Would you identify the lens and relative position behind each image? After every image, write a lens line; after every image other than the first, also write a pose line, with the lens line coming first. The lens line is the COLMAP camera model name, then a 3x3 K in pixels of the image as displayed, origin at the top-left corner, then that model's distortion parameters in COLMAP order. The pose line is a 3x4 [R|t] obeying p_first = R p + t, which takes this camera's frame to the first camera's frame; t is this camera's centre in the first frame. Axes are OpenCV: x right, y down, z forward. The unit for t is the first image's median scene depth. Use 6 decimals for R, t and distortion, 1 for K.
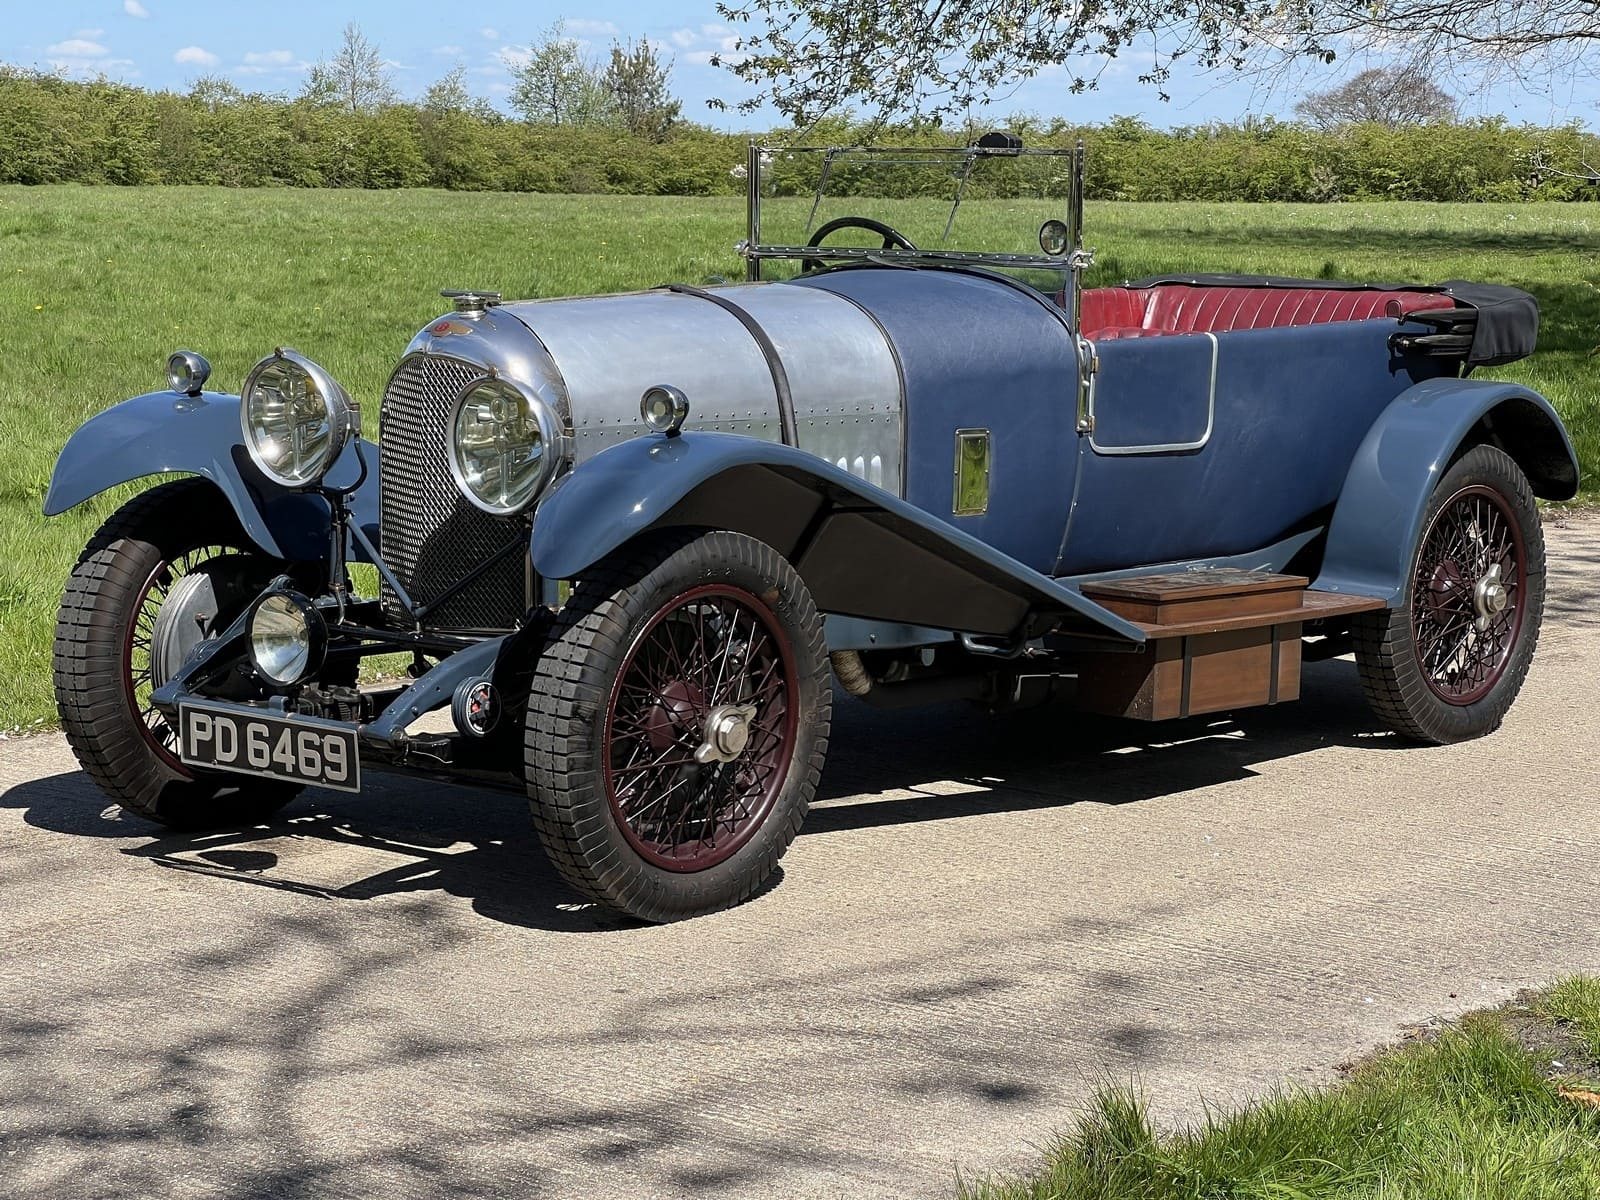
lens RADIAL K [[3707.9, 0, 789.3], [0, 3707.9, 608.9], [0, 0, 1]] dist [0.129229, 0.000000]
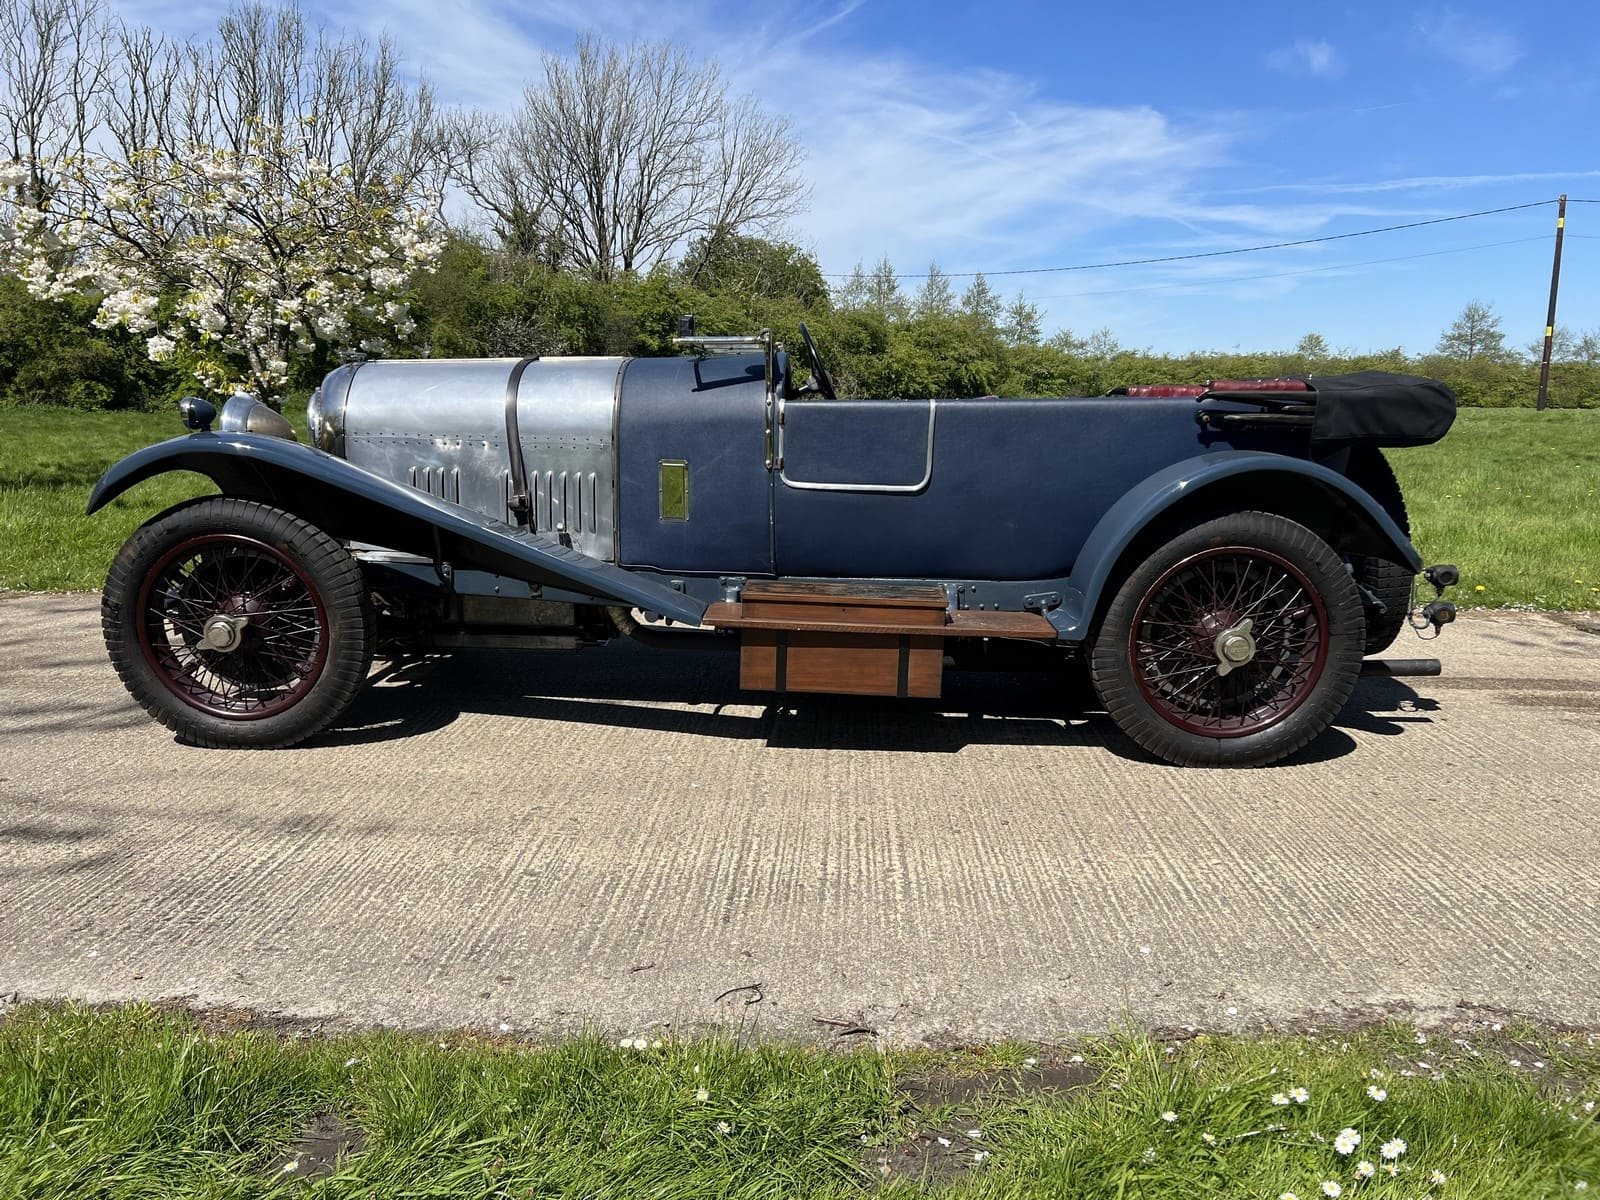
lens RADIAL K [[1207.6, 0, 771.3], [0, 1207.6, 608.8], [0, 0, 1]] dist [0.057857, -0.060287]
pose [[0.622767, 0.135854, -0.770523, 0.452972], [-0.103260, 0.990467, 0.091175, -0.039731], [0.775564, 0.022783, 0.630858, 0.784347]]
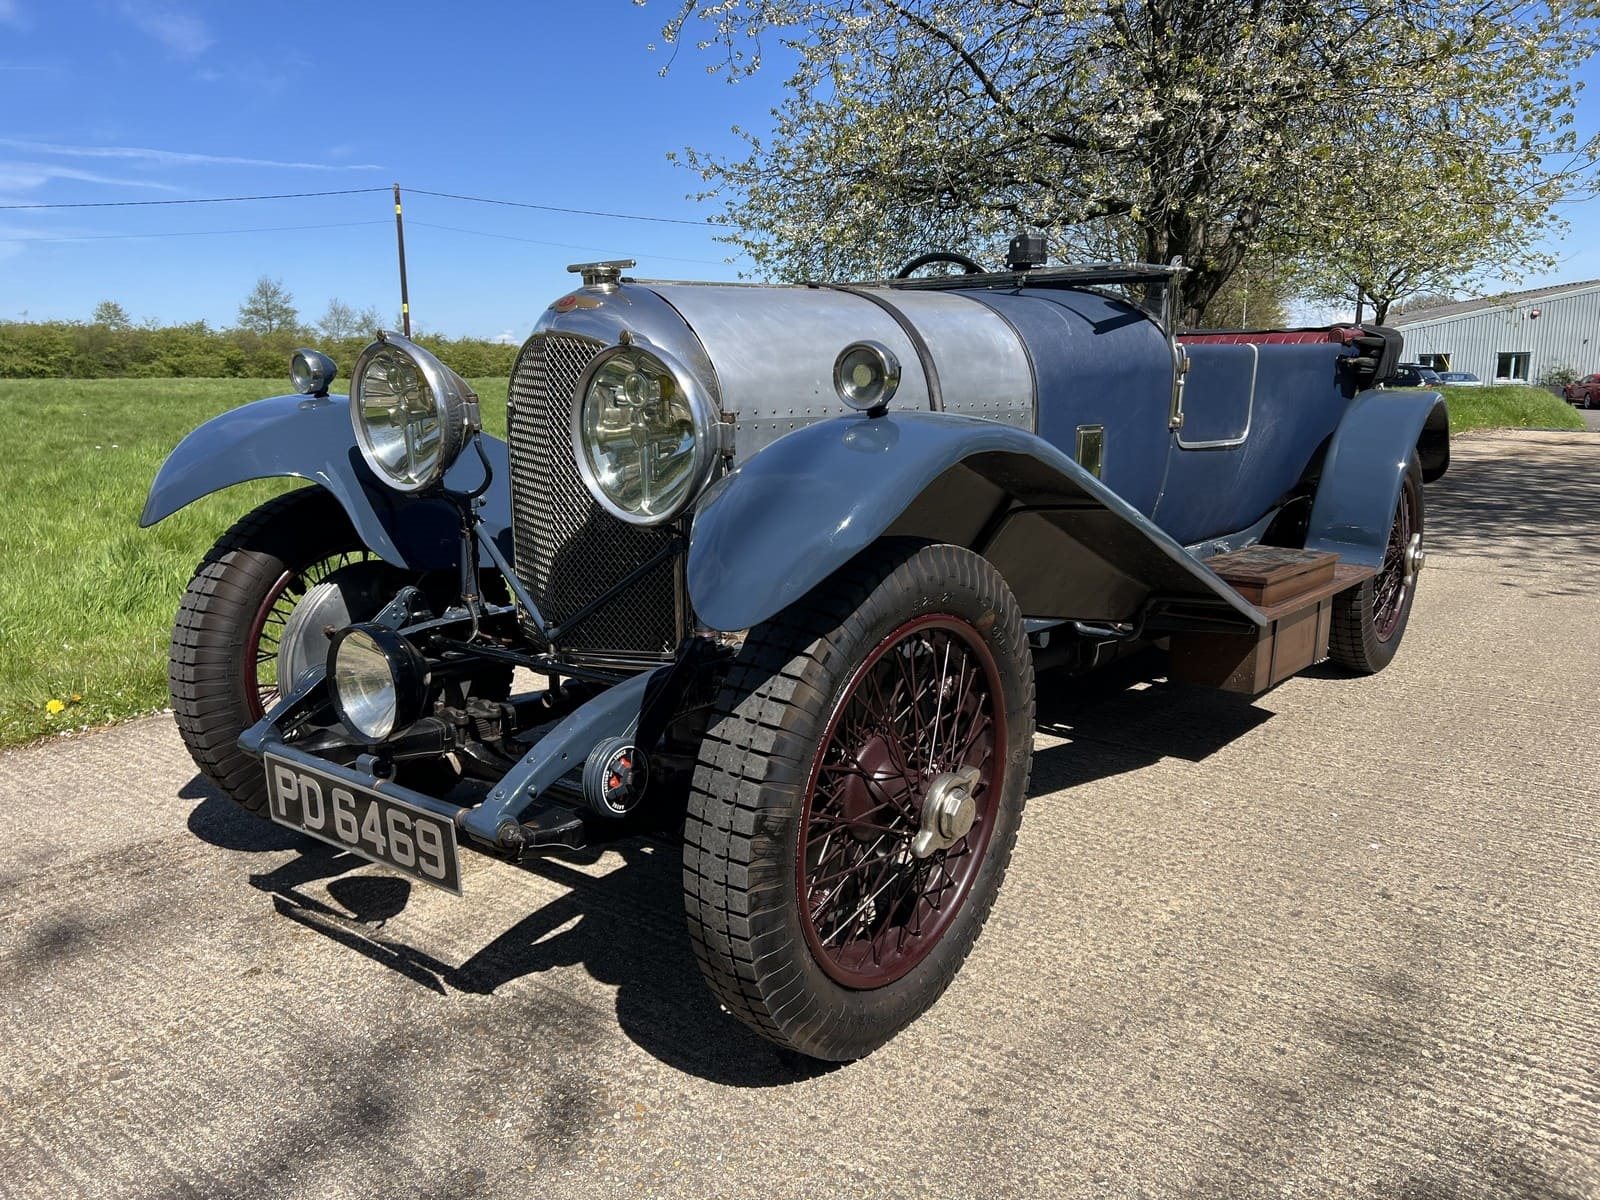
lens RADIAL K [[1207.6, 0, 789.9], [0, 1207.6, 609.7], [0, 0, 1]] dist [0.057857, -0.060287]
pose [[0.999156, -0.019721, 0.036026, -0.052104], [0.017164, 0.997403, 0.069952, -0.022964], [-0.037312, -0.069275, 0.996900, 0.691990]]
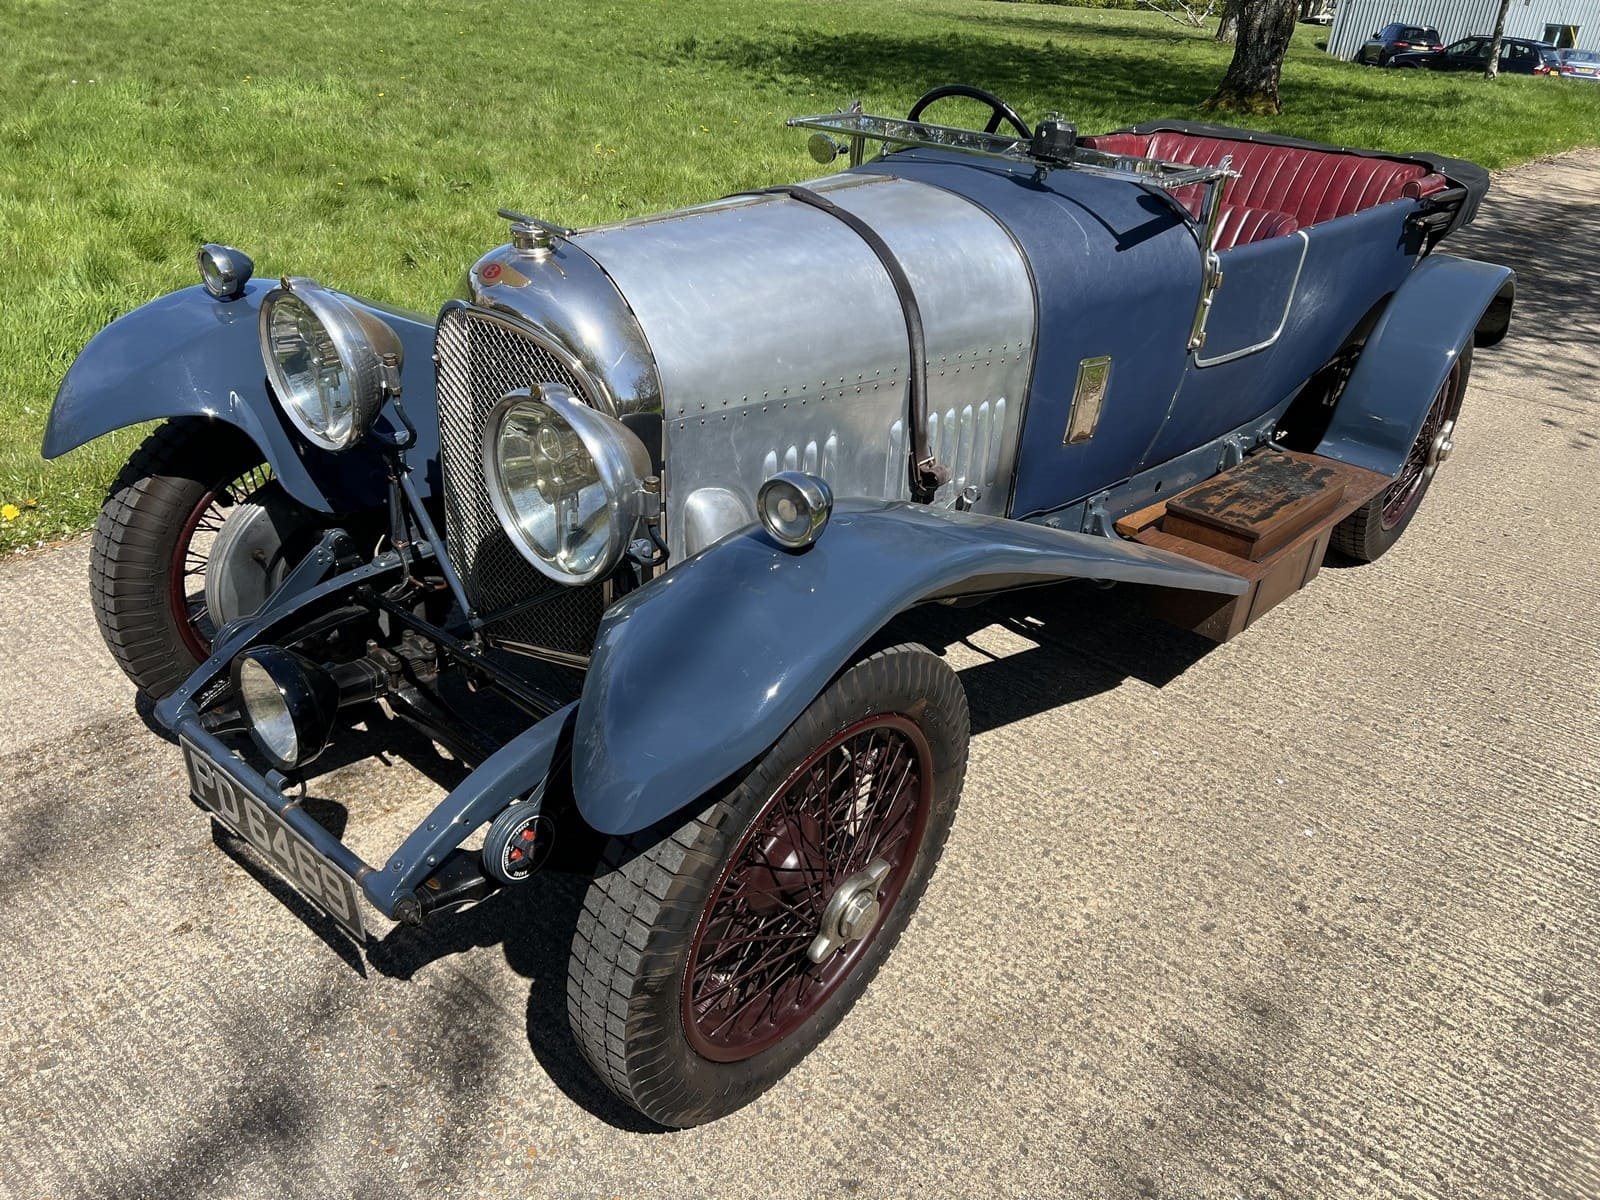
lens RADIAL K [[1207.6, 0, 793.3], [0, 1207.6, 602.6], [0, 0, 1]] dist [0.057857, -0.060287]
pose [[0.998426, 0.051211, 0.022885, -0.033985], [-0.055988, 0.934592, 0.351287, -0.100007], [-0.003398, -0.352015, 0.935988, 0.723493]]
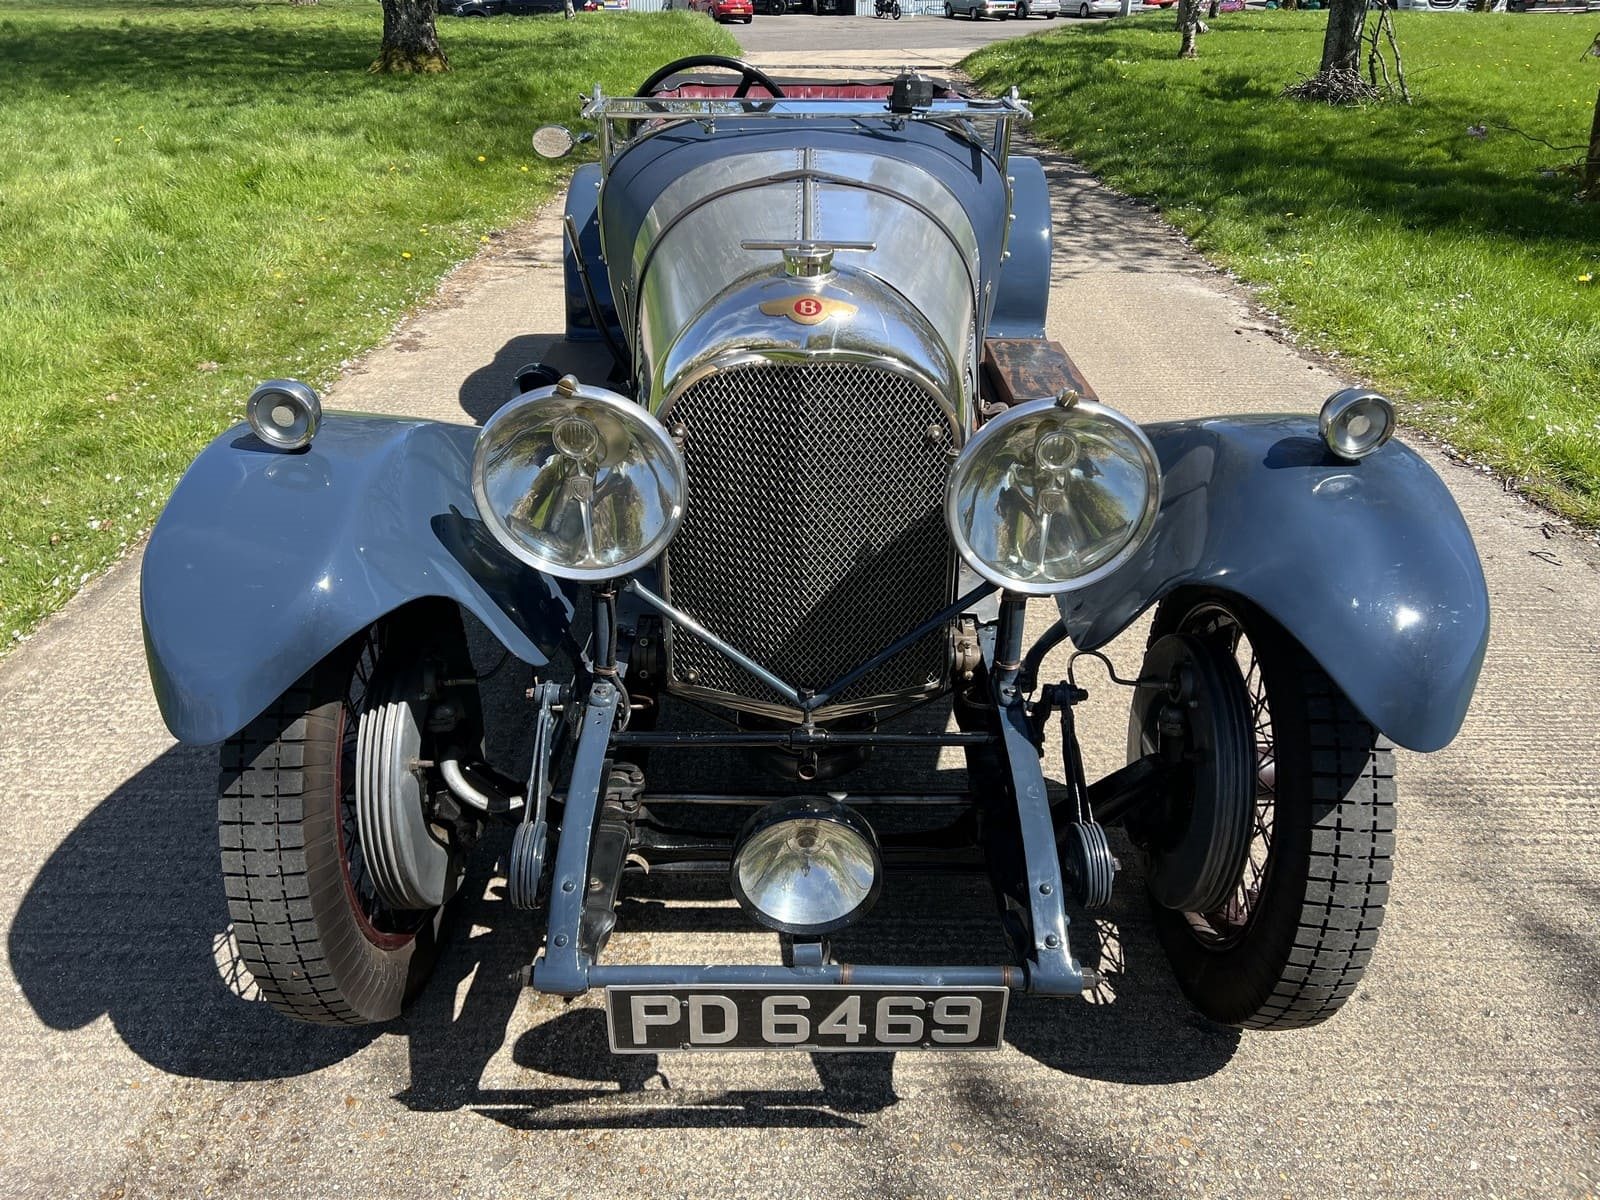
lens RADIAL K [[1207.6, 0, 789.8], [0, 1207.6, 596.1], [0, 0, 1]] dist [0.057857, -0.060287]
pose [[0.758246, -0.309841, 0.573638, -0.227939], [0.088182, 0.920510, 0.380638, -0.107721], [-0.645977, -0.238033, 0.725296, 0.807609]]
